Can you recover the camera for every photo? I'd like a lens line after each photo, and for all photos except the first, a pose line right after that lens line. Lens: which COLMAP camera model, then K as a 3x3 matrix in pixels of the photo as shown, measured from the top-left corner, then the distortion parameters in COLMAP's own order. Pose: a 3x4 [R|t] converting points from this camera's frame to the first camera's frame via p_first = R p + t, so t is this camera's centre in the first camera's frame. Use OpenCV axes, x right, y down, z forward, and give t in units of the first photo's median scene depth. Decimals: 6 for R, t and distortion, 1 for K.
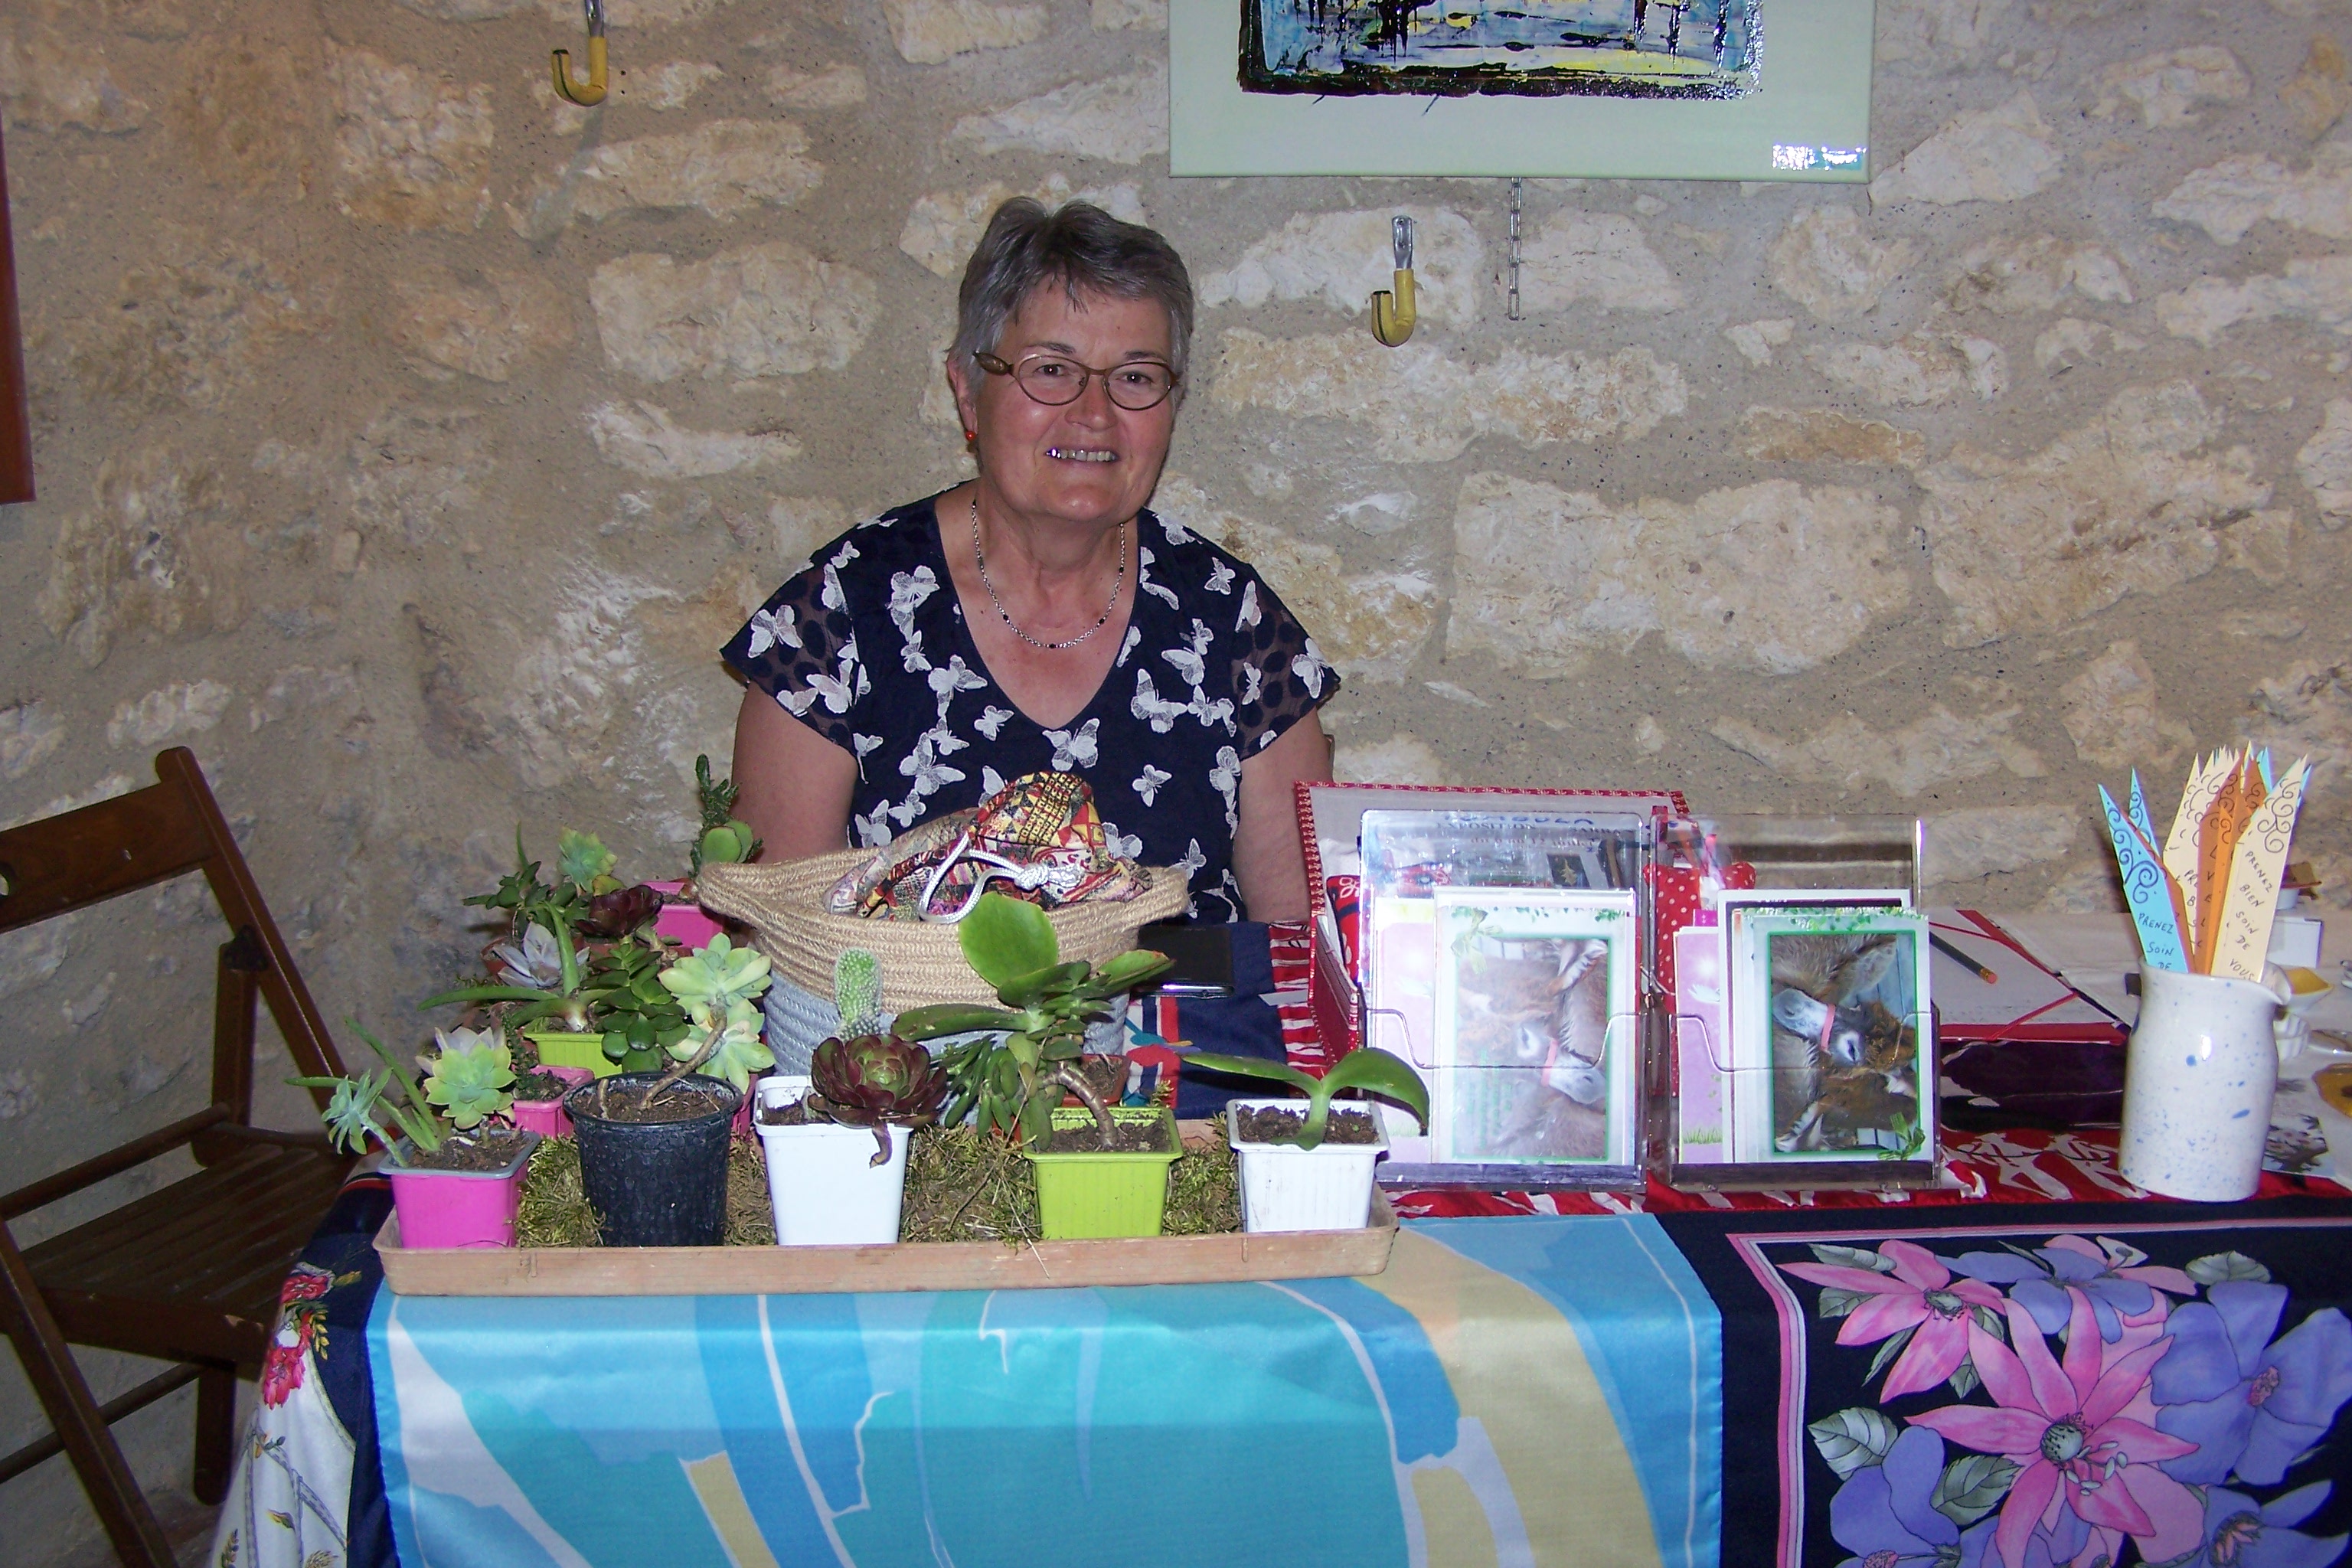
lens RADIAL K [[2688.2, 0, 1176.0], [0, 2688.2, 784.0], [0, 0, 1]] dist [-0.100011, 0.005871]
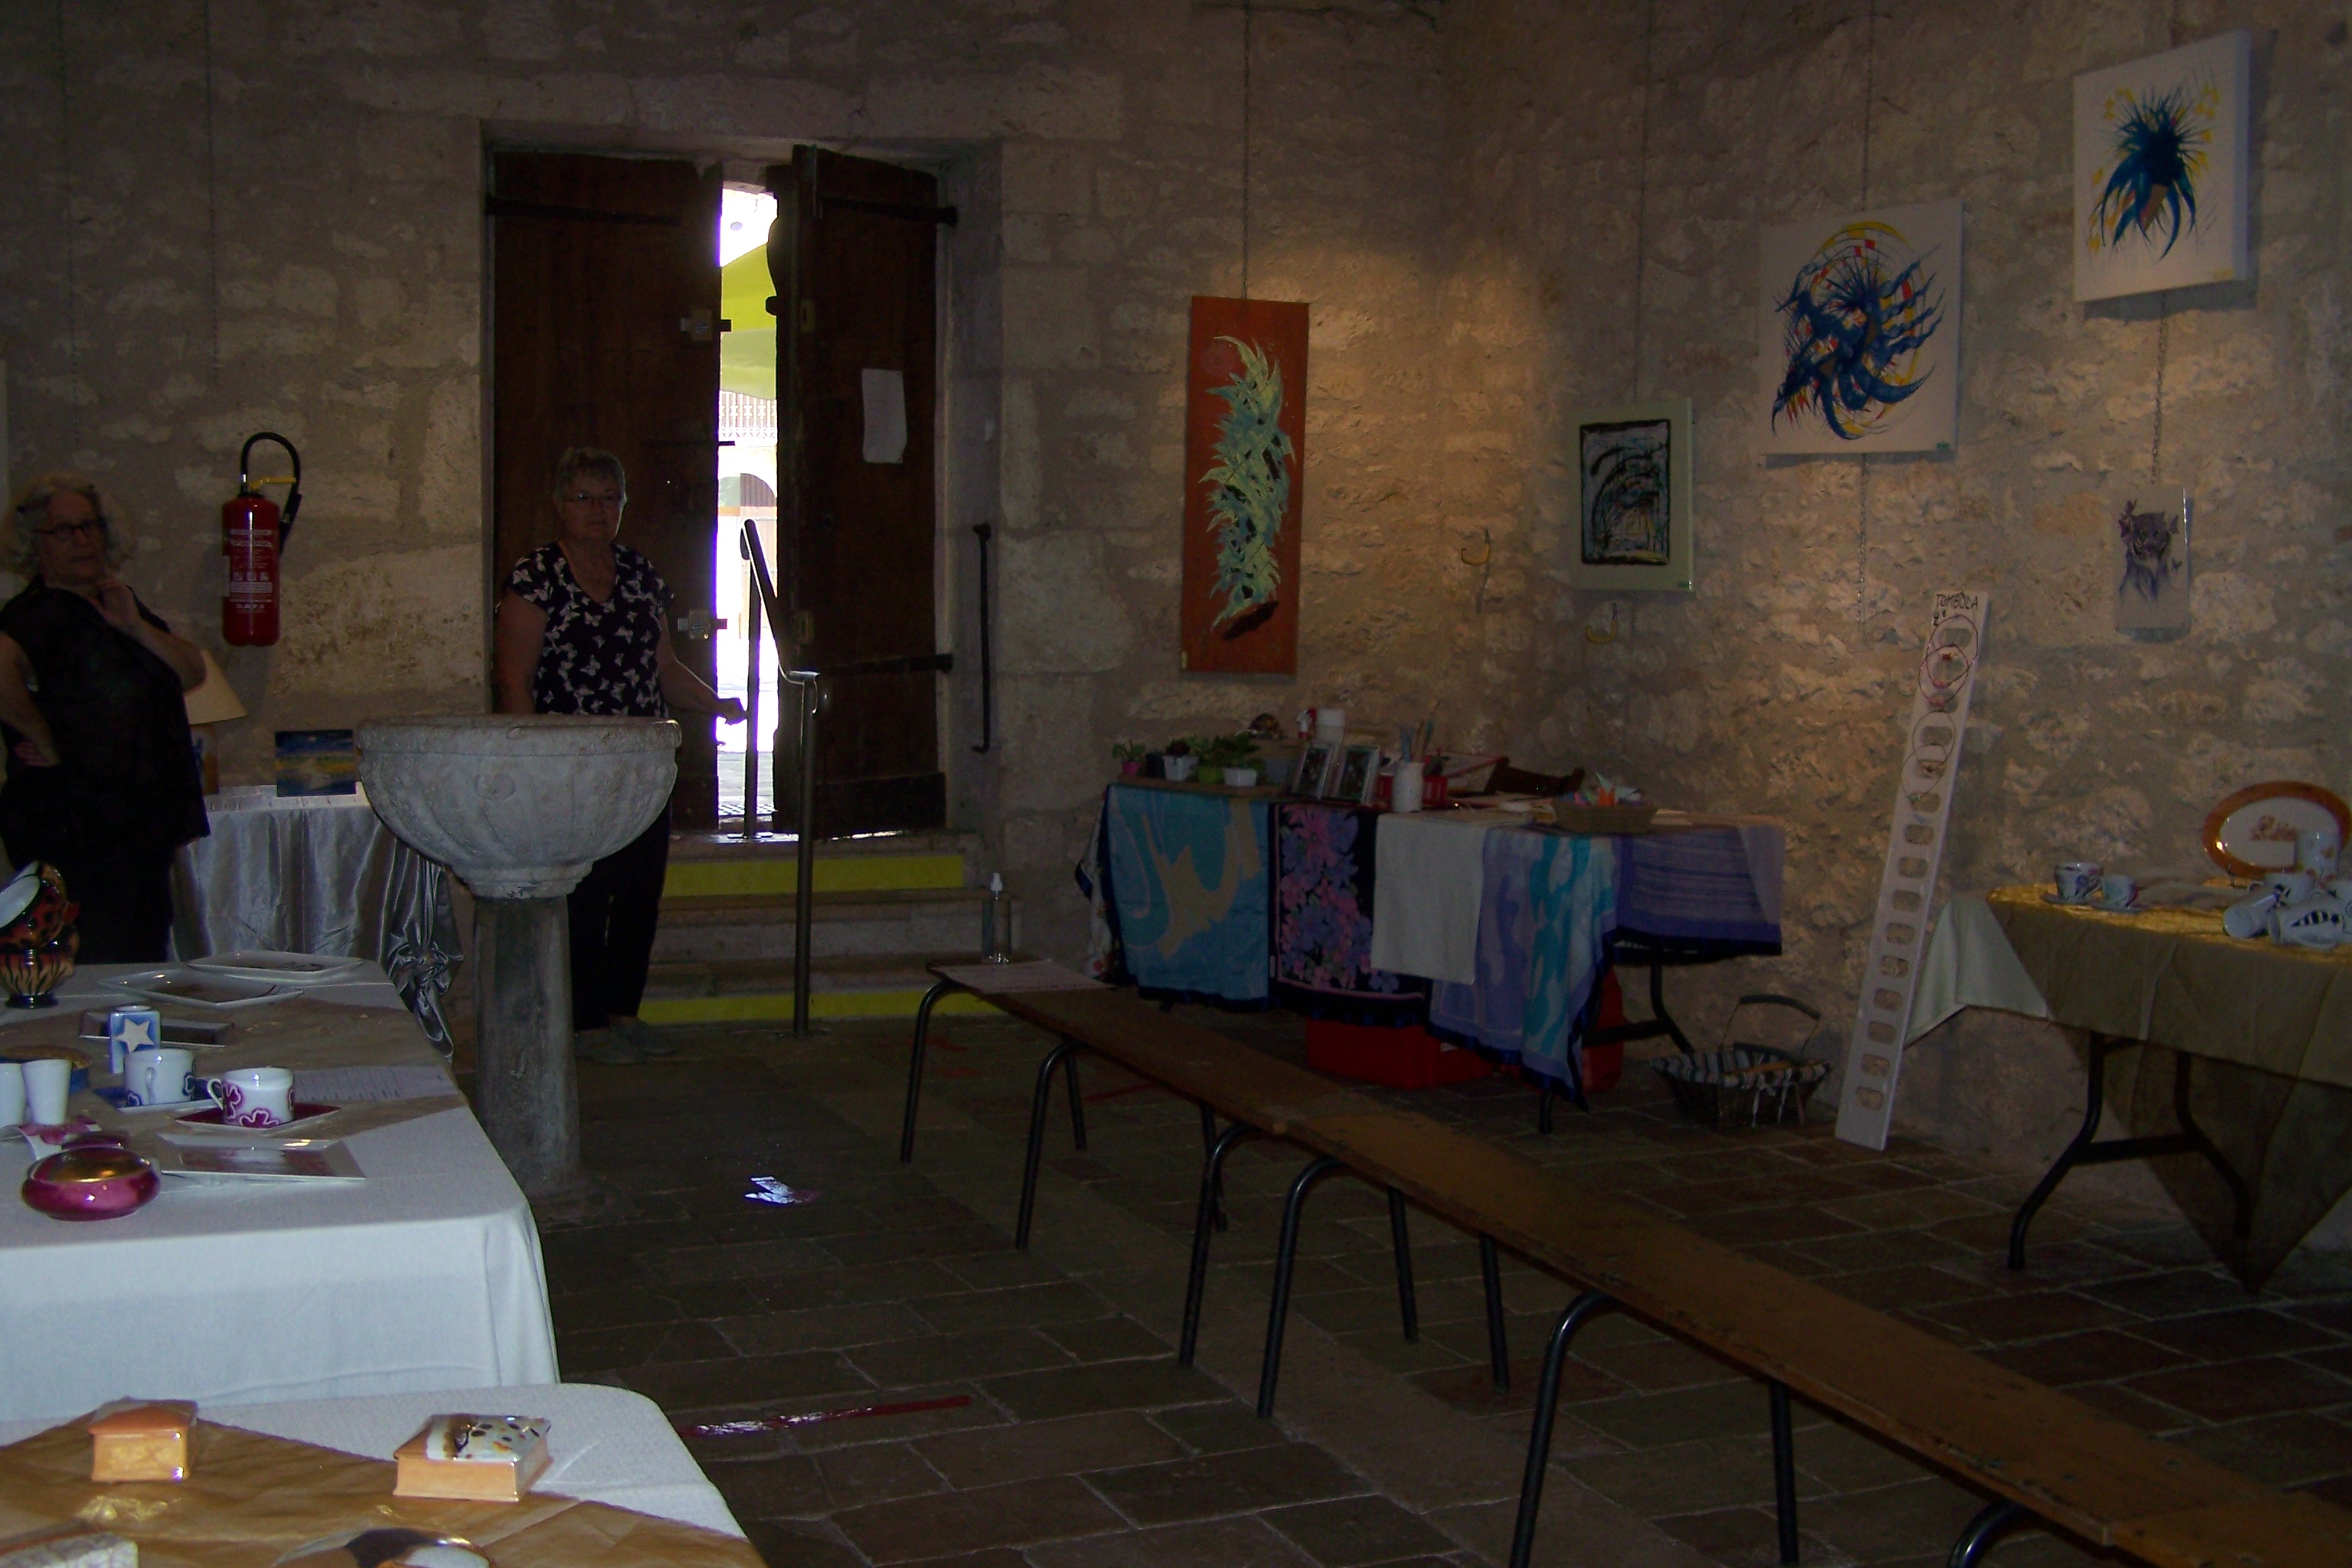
lens RADIAL K [[2688.2, 0, 1176.0], [0, 2688.2, 784.0], [0, 0, 1]] dist [-0.100011, 0.005871]
pose [[0.603598, 0.058792, -0.795118, 2.296786], [-0.162723, 0.985370, -0.050668, 0.240976], [0.780506, 0.159967, 0.604335, -1.271142]]
